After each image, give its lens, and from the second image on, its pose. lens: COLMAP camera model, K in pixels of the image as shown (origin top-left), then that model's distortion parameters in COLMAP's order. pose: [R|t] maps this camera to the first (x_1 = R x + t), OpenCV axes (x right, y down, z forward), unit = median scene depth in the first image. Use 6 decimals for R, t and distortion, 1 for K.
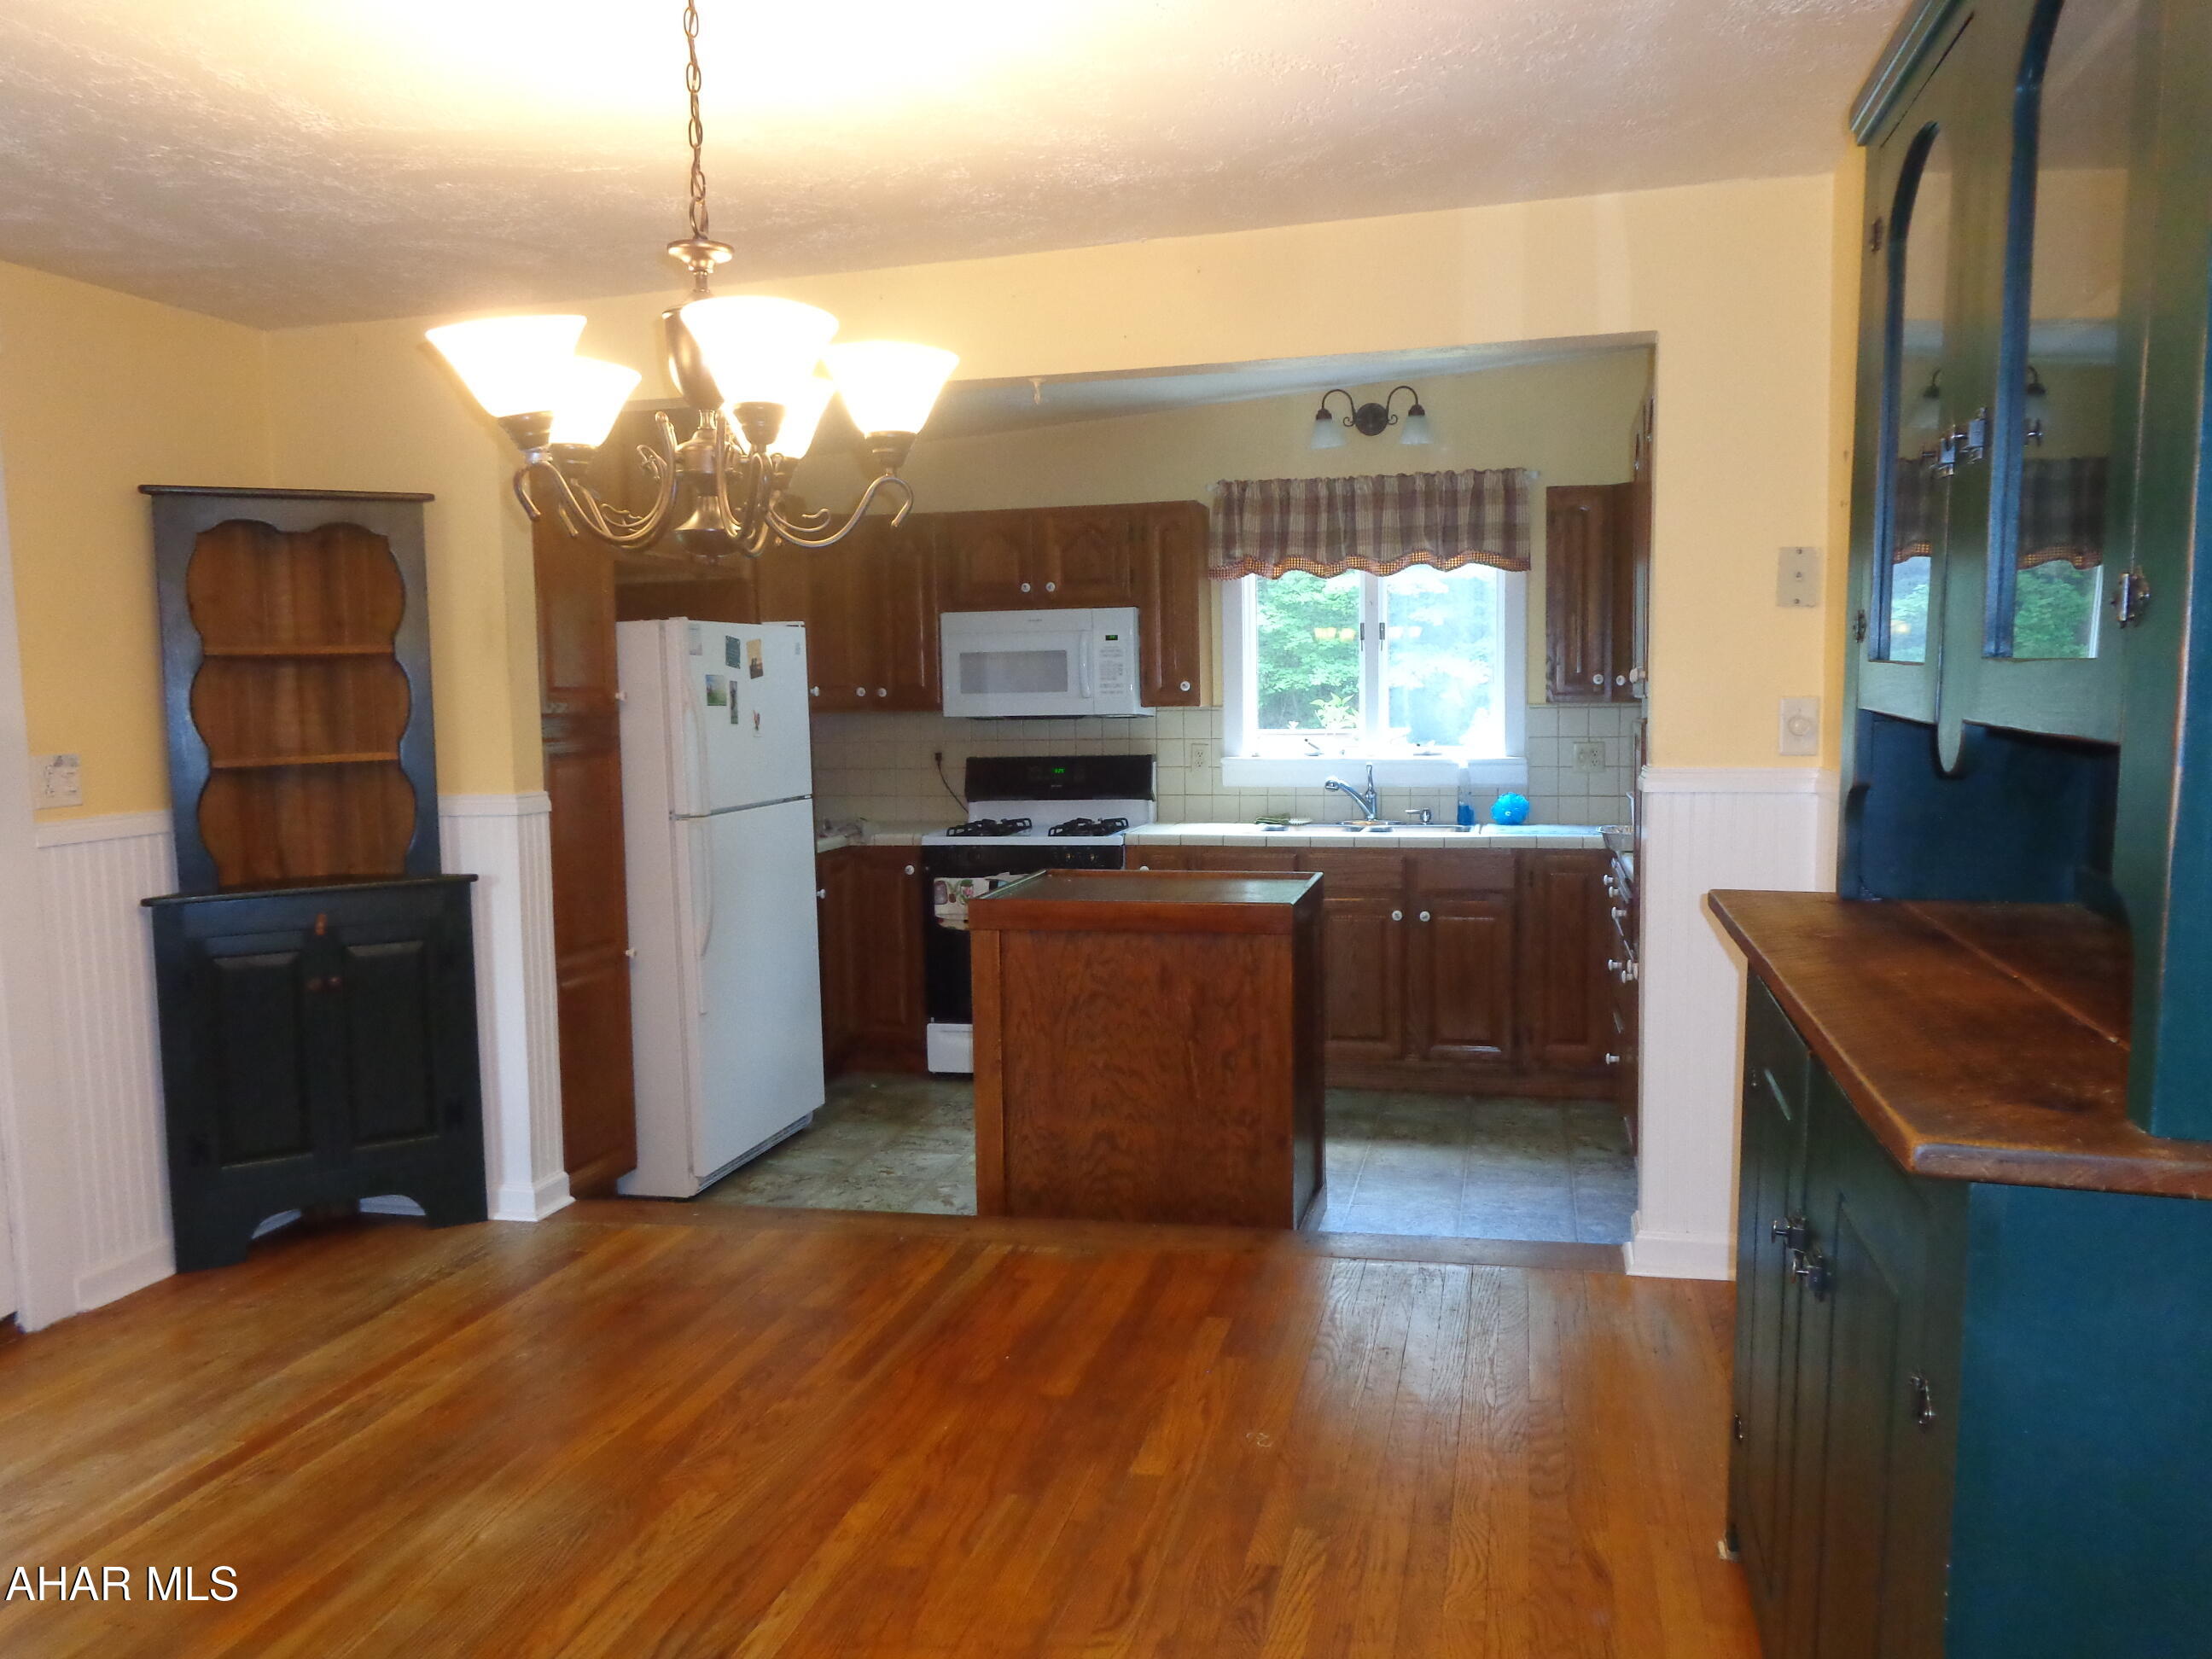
lens RADIAL K [[1660.6, 0, 1123.7], [0, 1660.6, 813.0], [0, 0, 1]] dist [-0.002430, 0.006600]
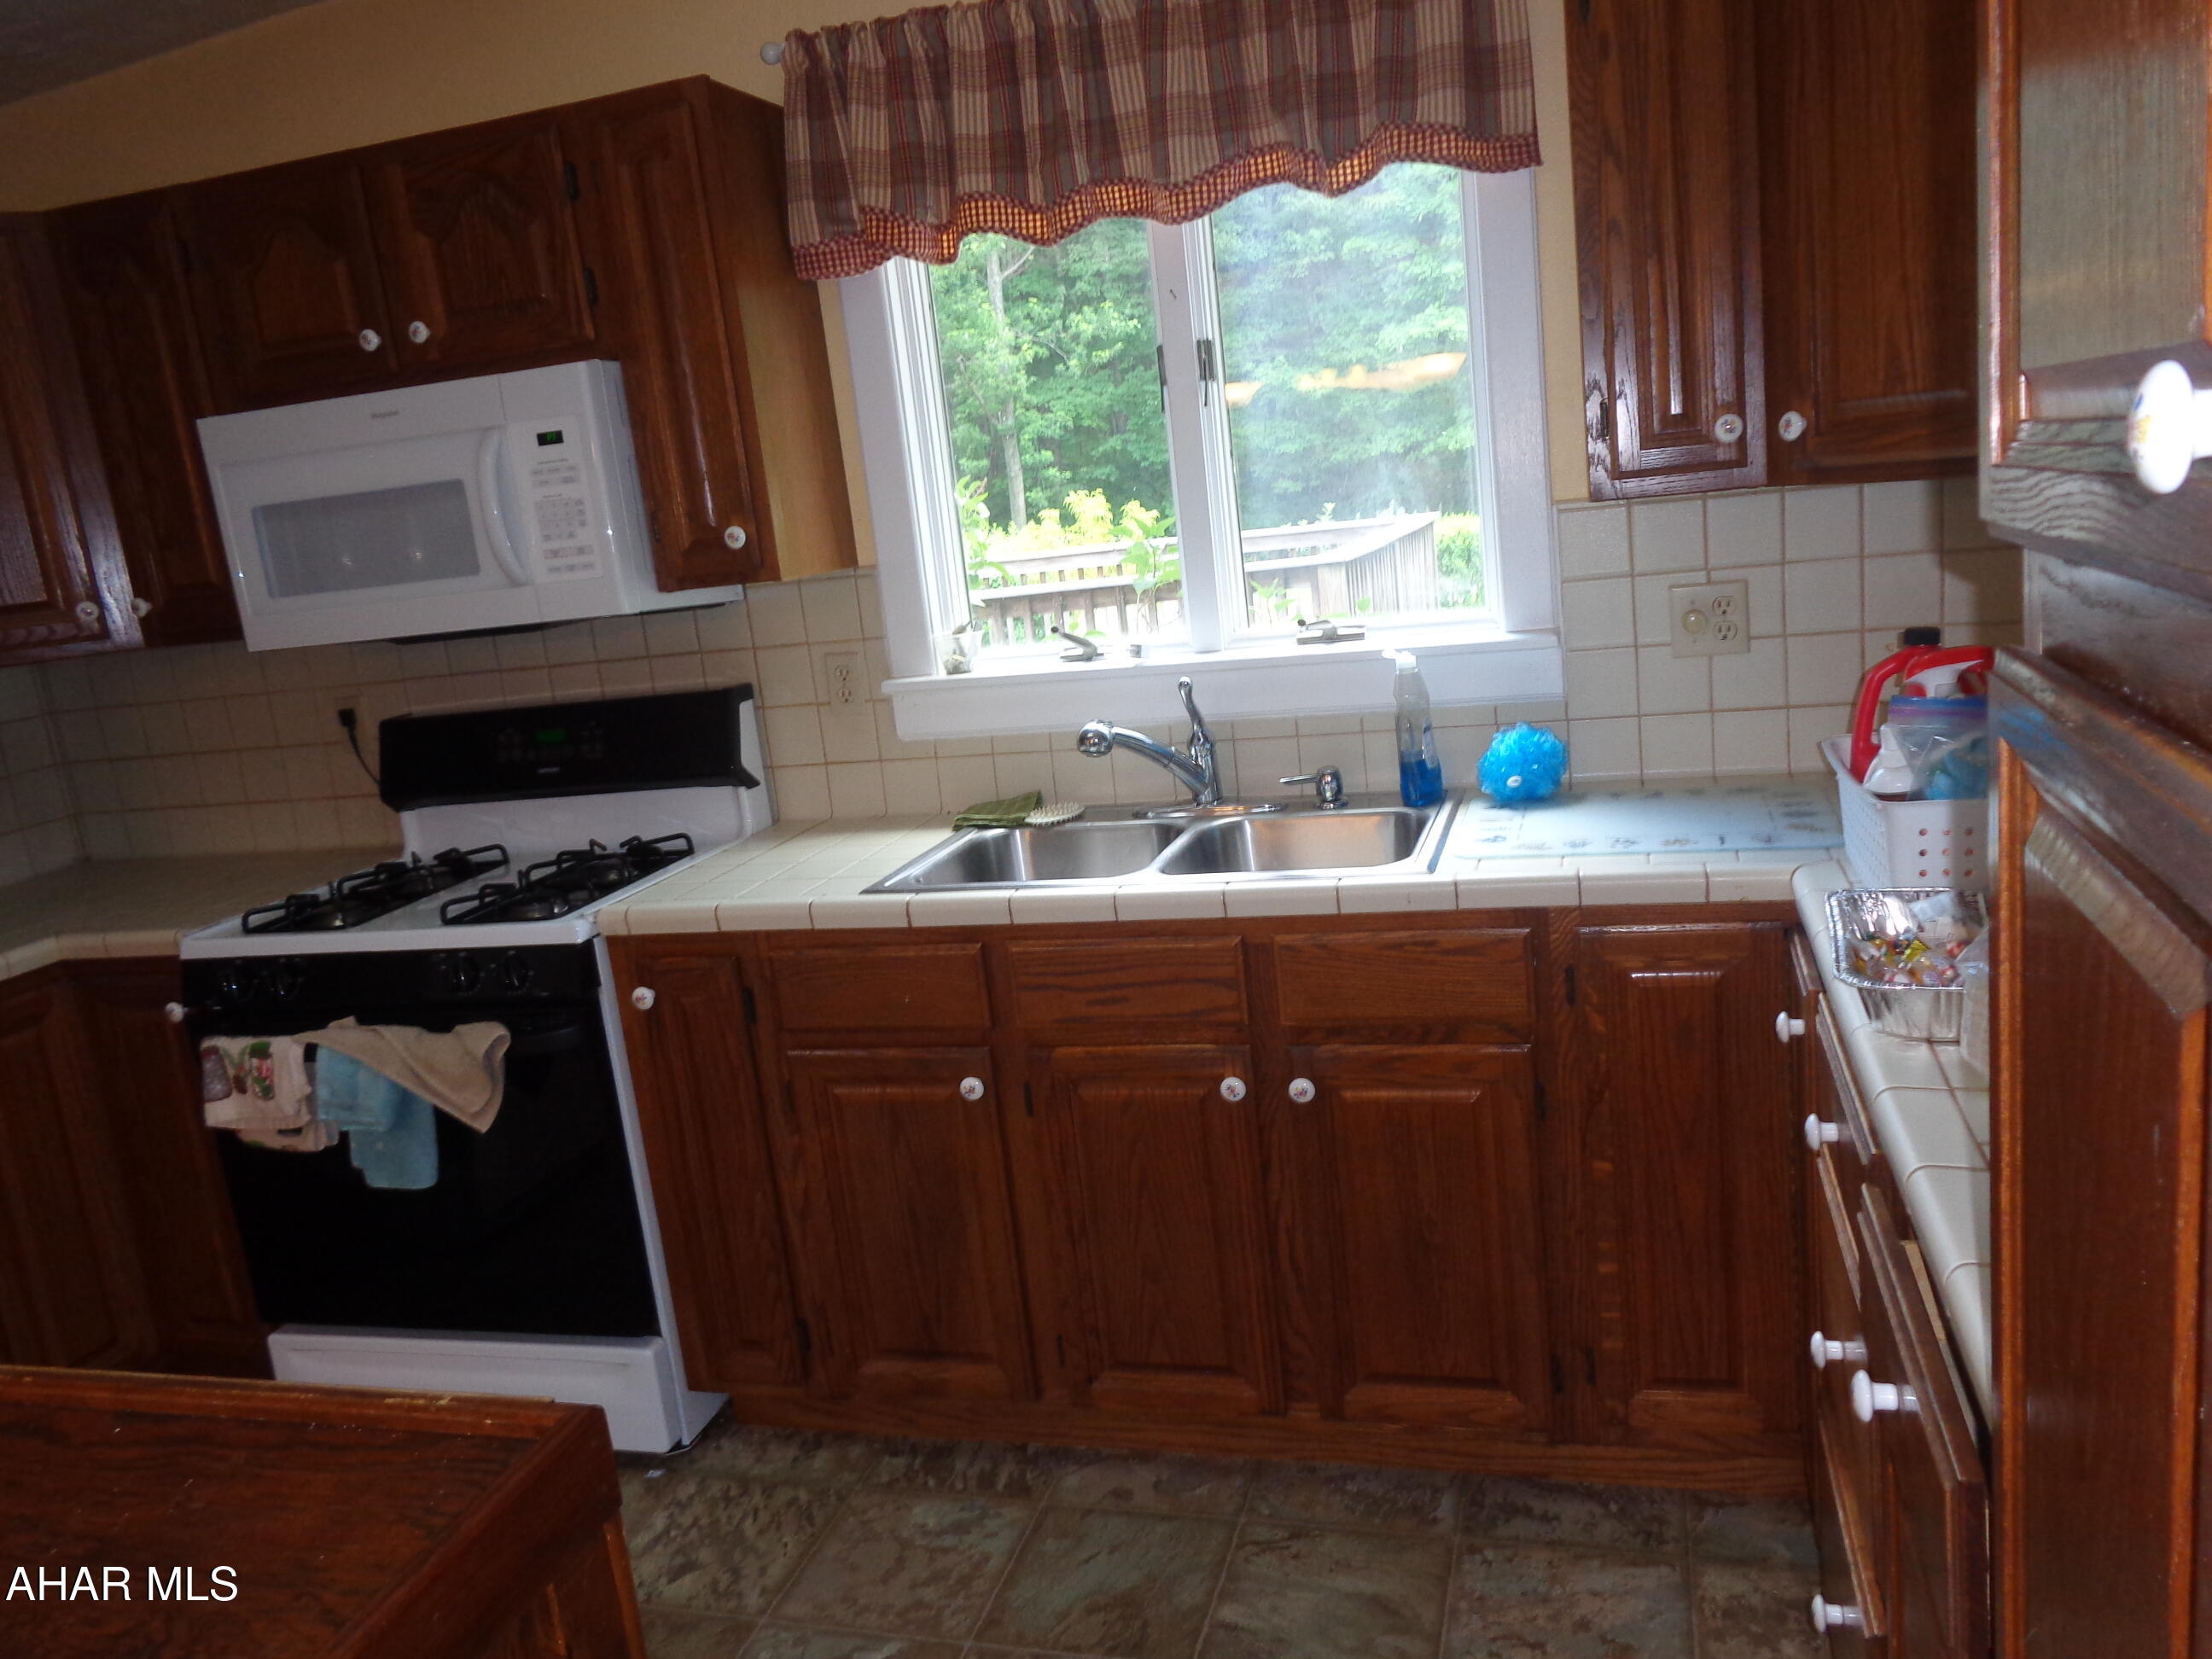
lens RADIAL K [[1660.6, 0, 1117.6], [0, 1660.6, 827.3], [0, 0, 1]] dist [-0.002430, 0.006600]
pose [[0.994333, -0.080936, -0.068933, 0.159186], [0.089400, 0.987453, 0.130167, -0.050256], [0.057533, -0.135592, 0.989093, 0.580268]]
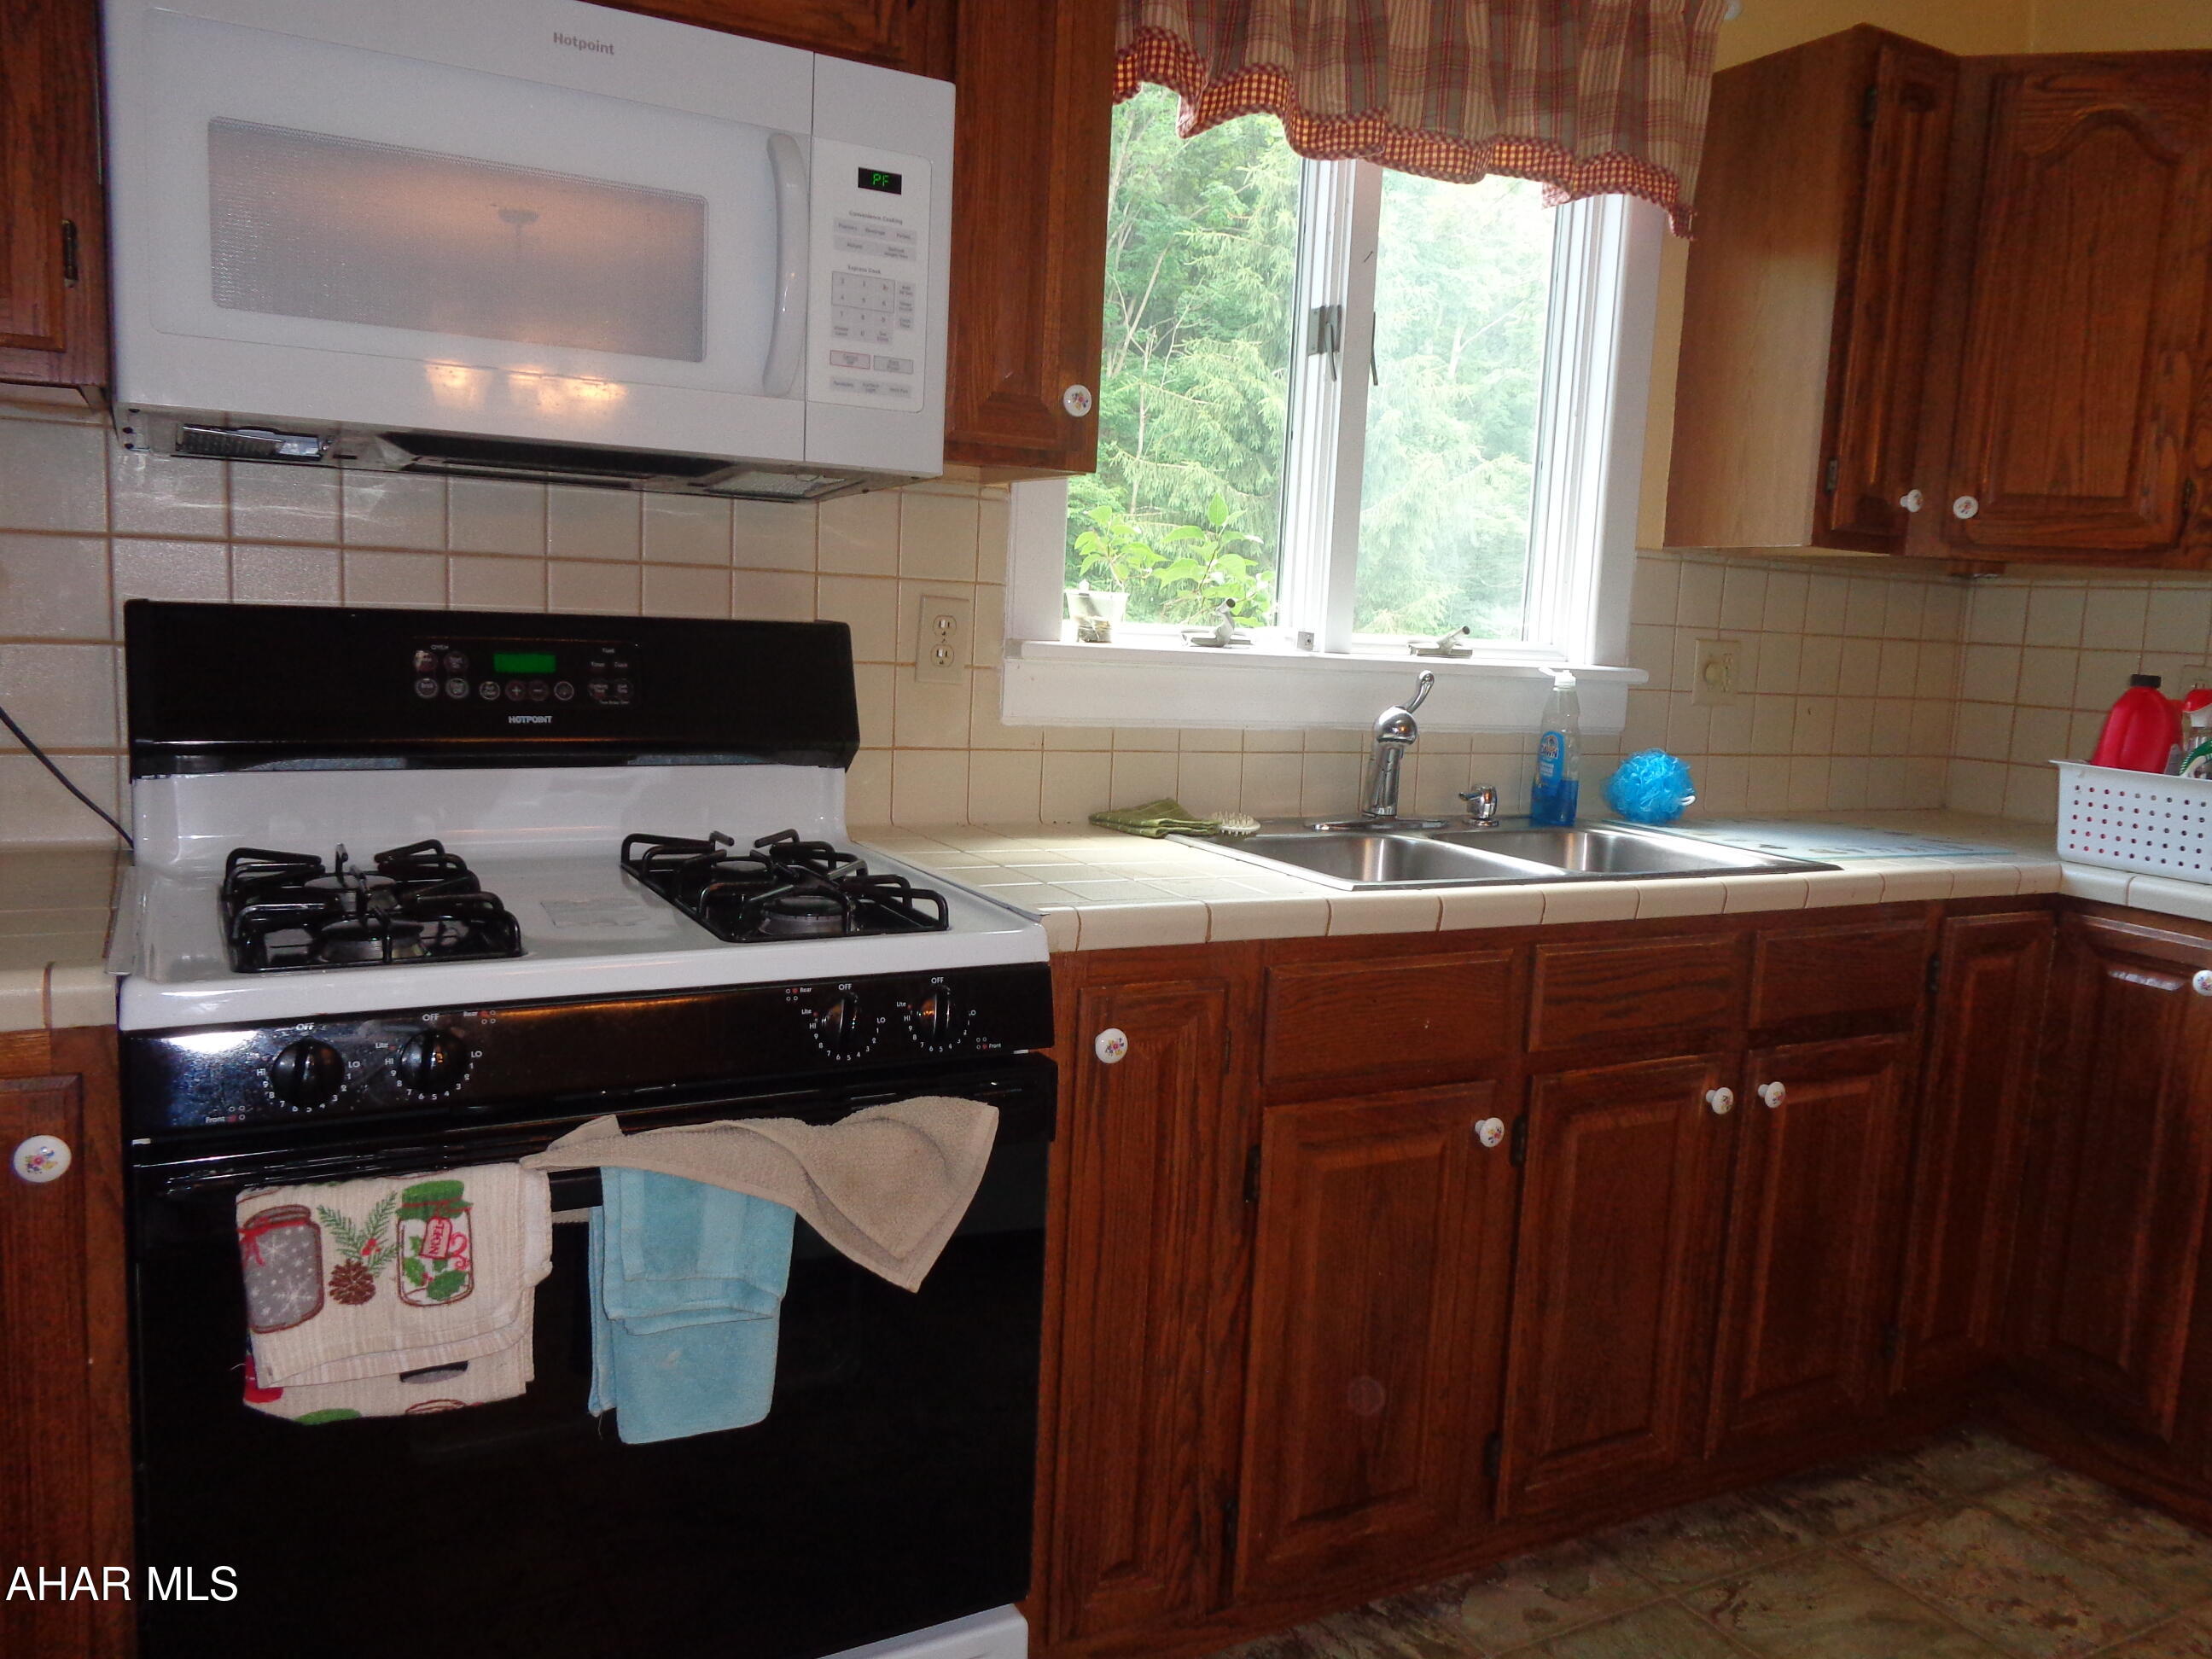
lens RADIAL K [[1660.6, 0, 1099.9], [0, 1660.6, 835.1], [0, 0, 1]] dist [-0.002430, 0.006600]
pose [[0.742740, -0.036544, 0.668582, -0.166773], [-0.013455, 0.997493, 0.069471, -0.018782], [-0.669445, -0.060595, 0.740386, 0.775368]]
